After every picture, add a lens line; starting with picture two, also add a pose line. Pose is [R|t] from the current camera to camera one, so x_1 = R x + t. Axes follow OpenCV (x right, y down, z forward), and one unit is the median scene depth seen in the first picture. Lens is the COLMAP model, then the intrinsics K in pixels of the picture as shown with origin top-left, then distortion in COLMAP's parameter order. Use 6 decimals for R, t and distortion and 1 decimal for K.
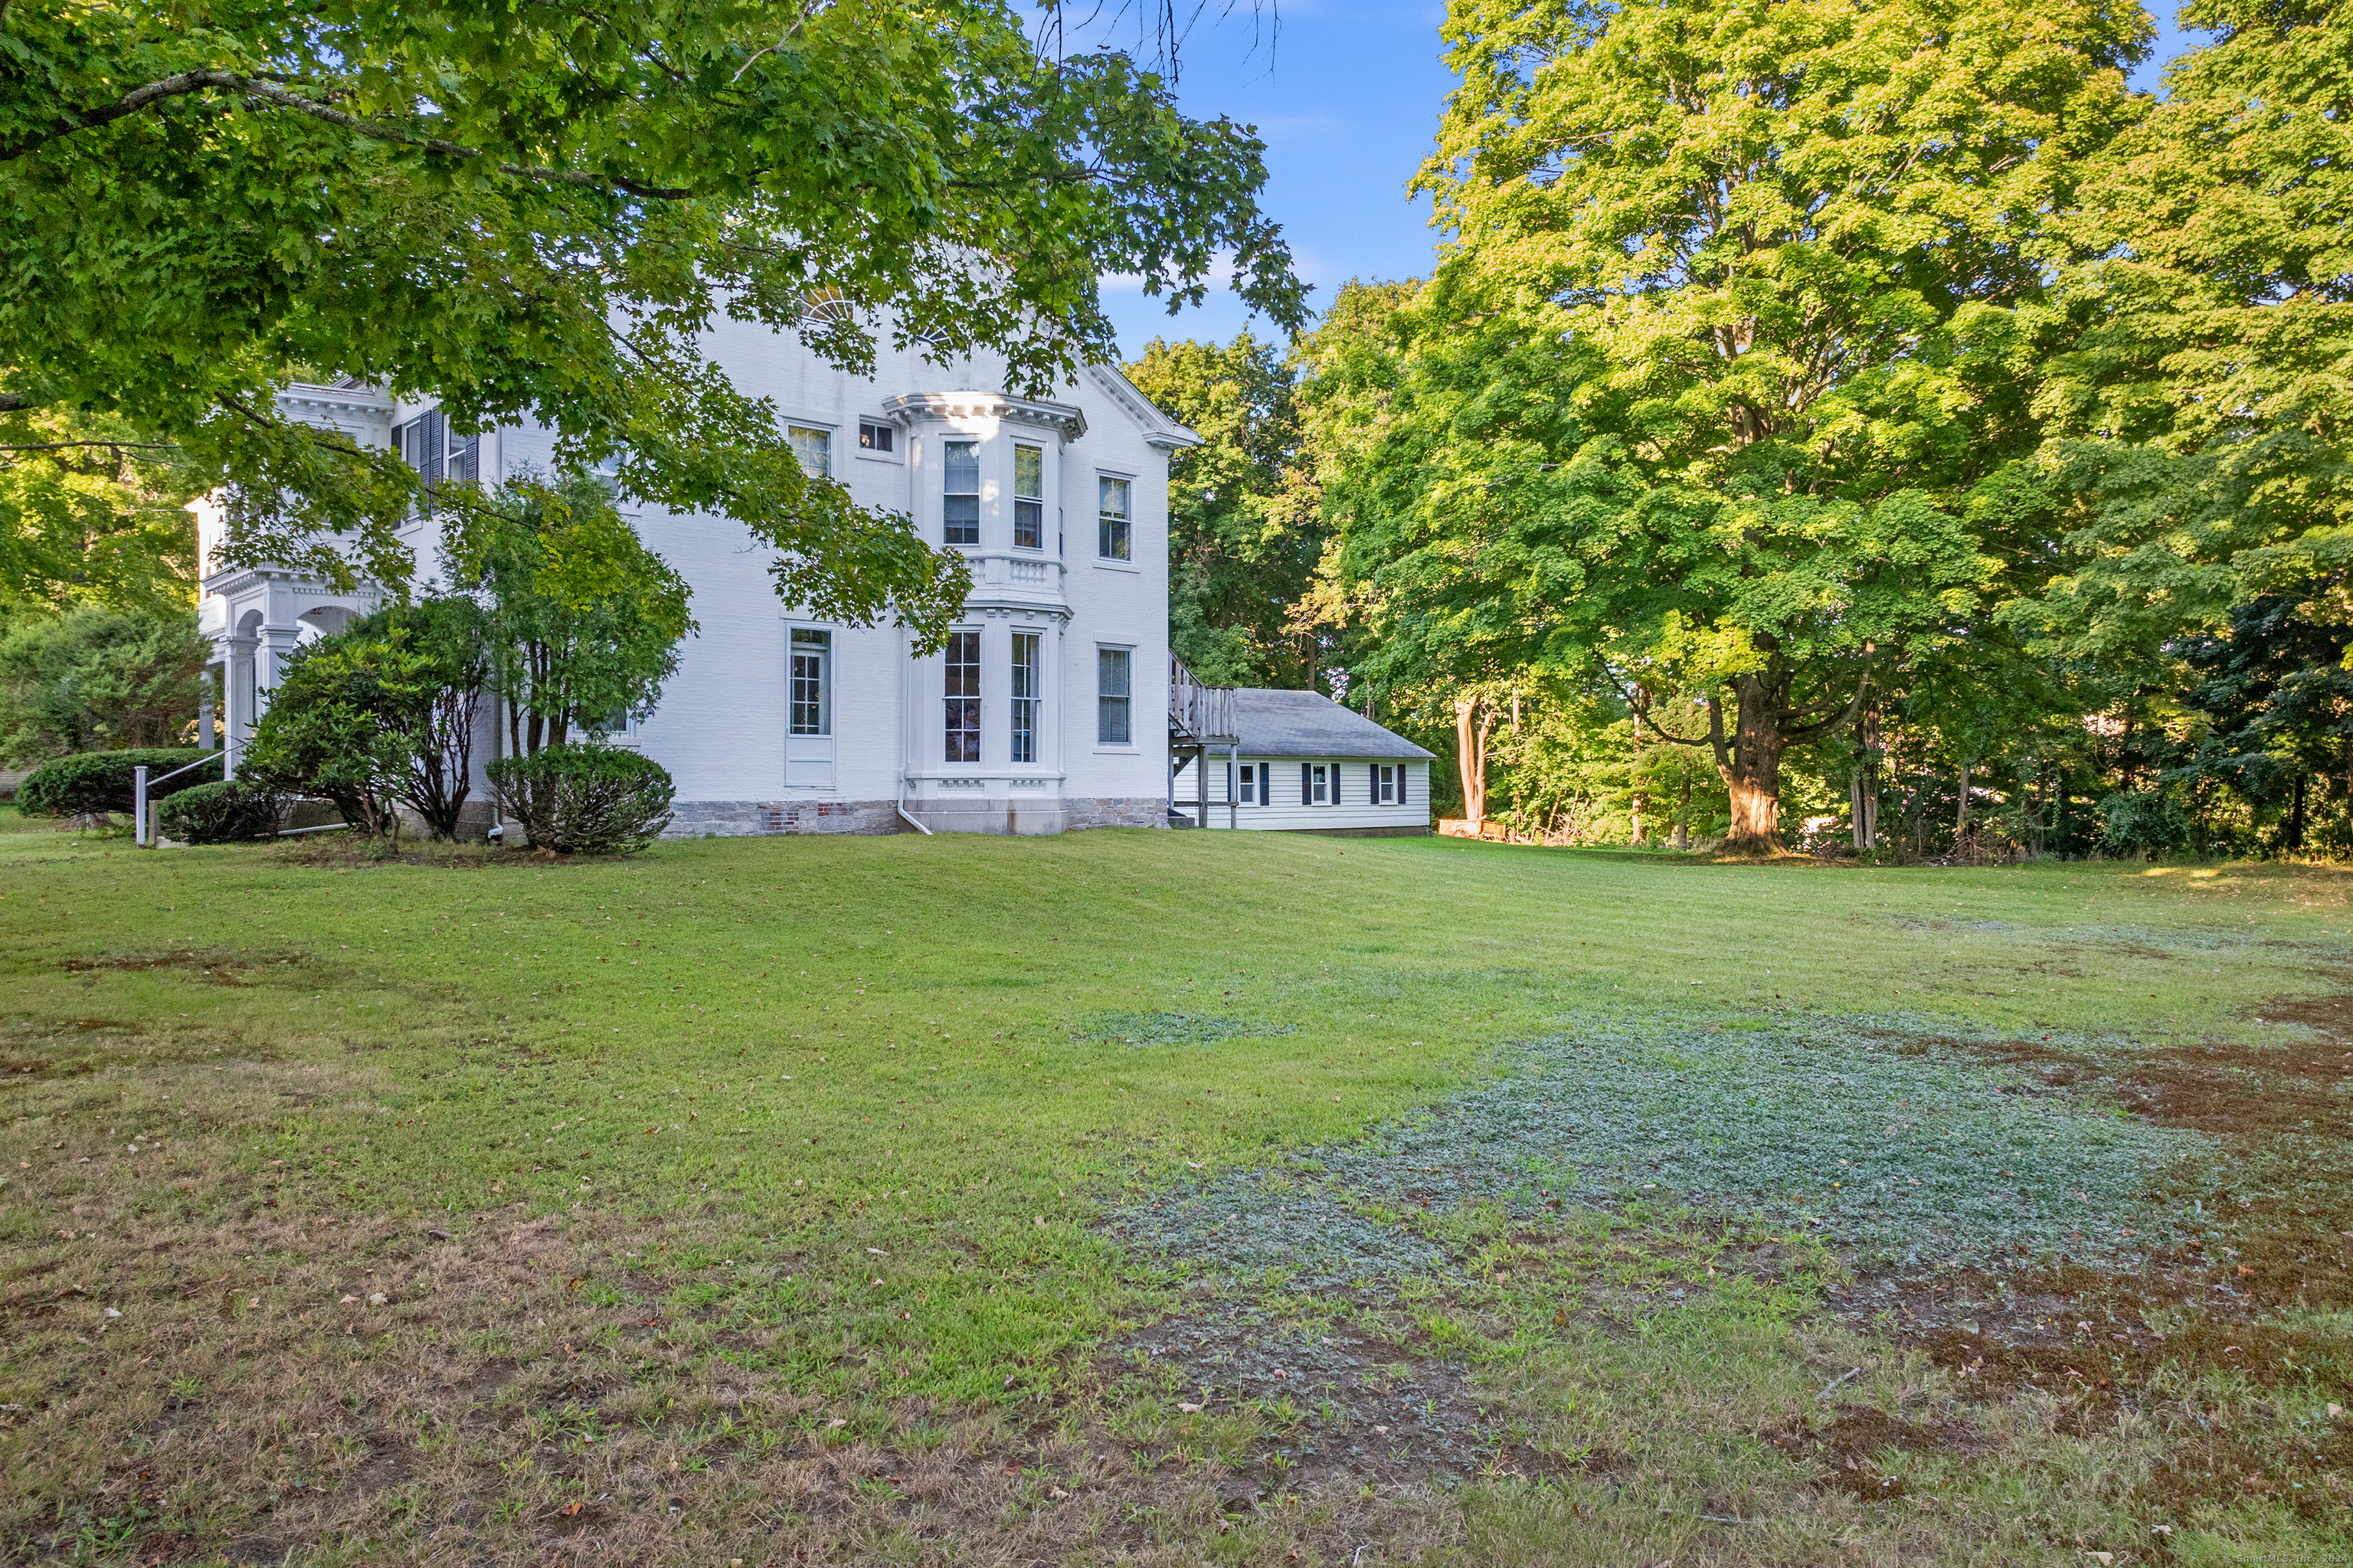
lens RADIAL K [[1650.0, 0, 1181.3], [0, 1650.0, 780.4], [0, 0, 1]] dist [-0.048589, 0.012307]
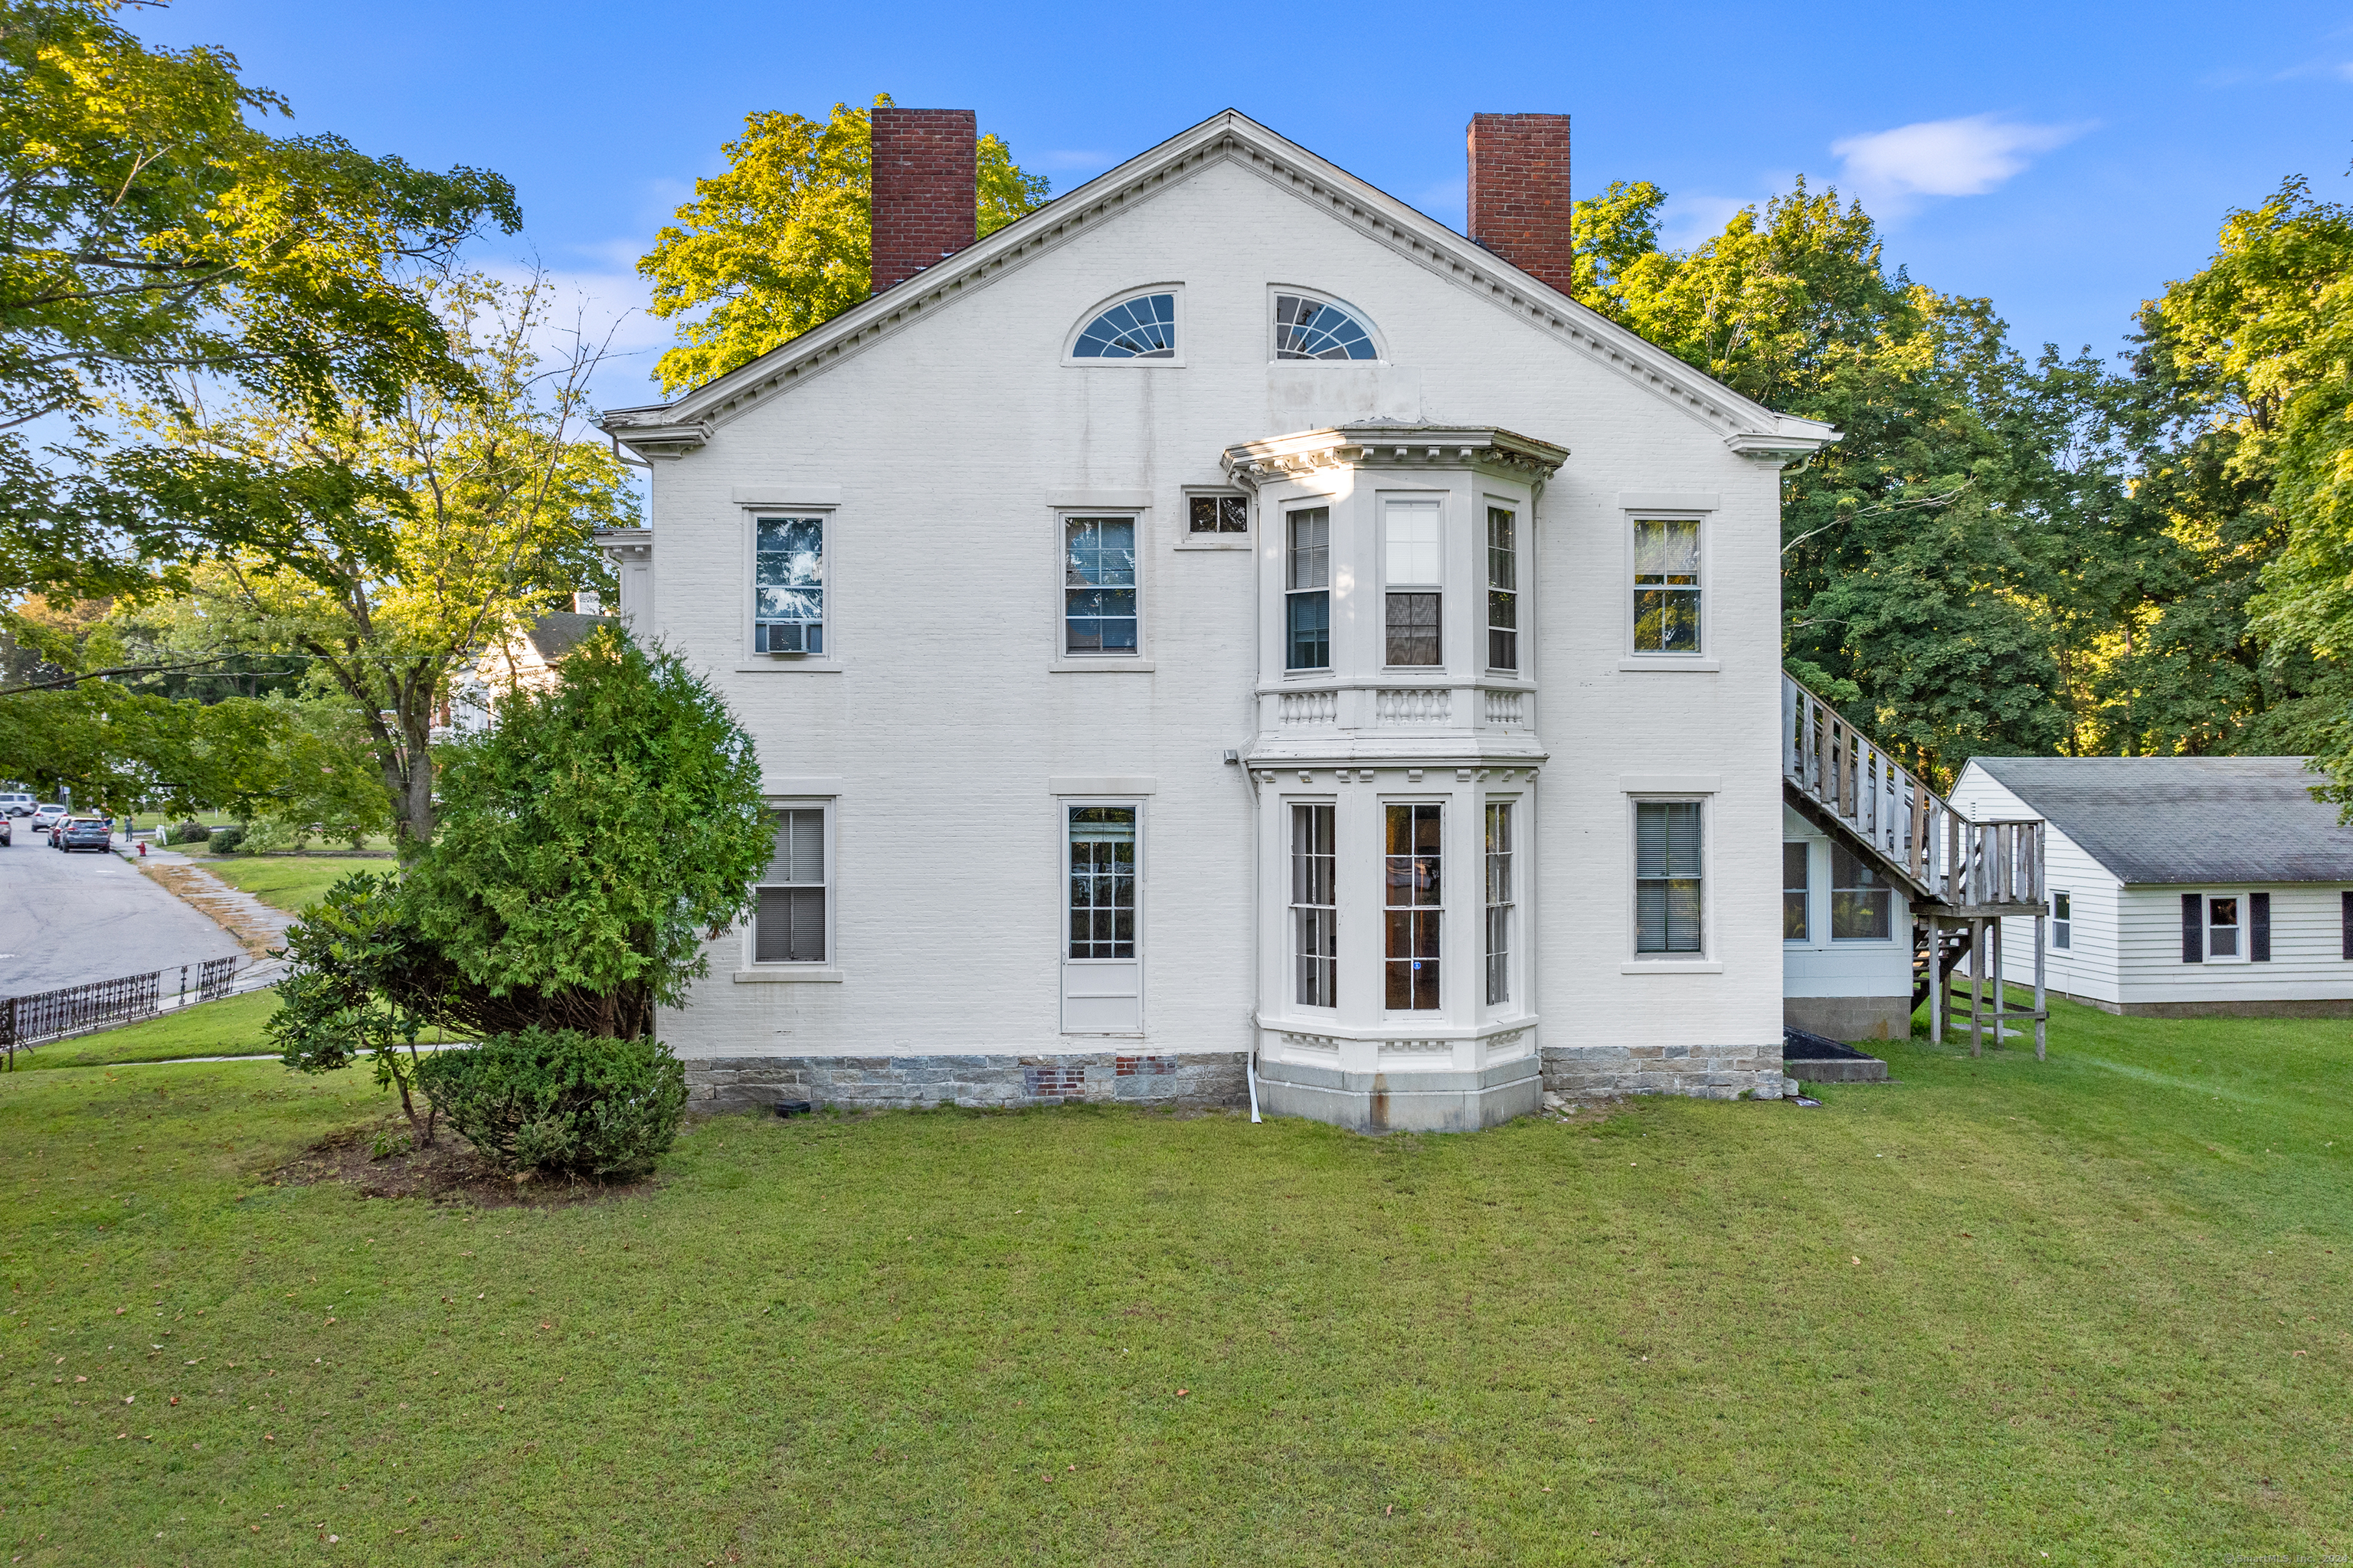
lens RADIAL K [[1650.0, 0, 1182.7], [0, 1650.0, 778.5], [0, 0, 1]] dist [-0.048589, 0.012307]
pose [[0.757892, -0.005734, -0.652354, 0.416406], [0.008034, 0.999968, 0.000545, -0.169904], [0.652330, -0.005654, 0.757914, 0.804744]]
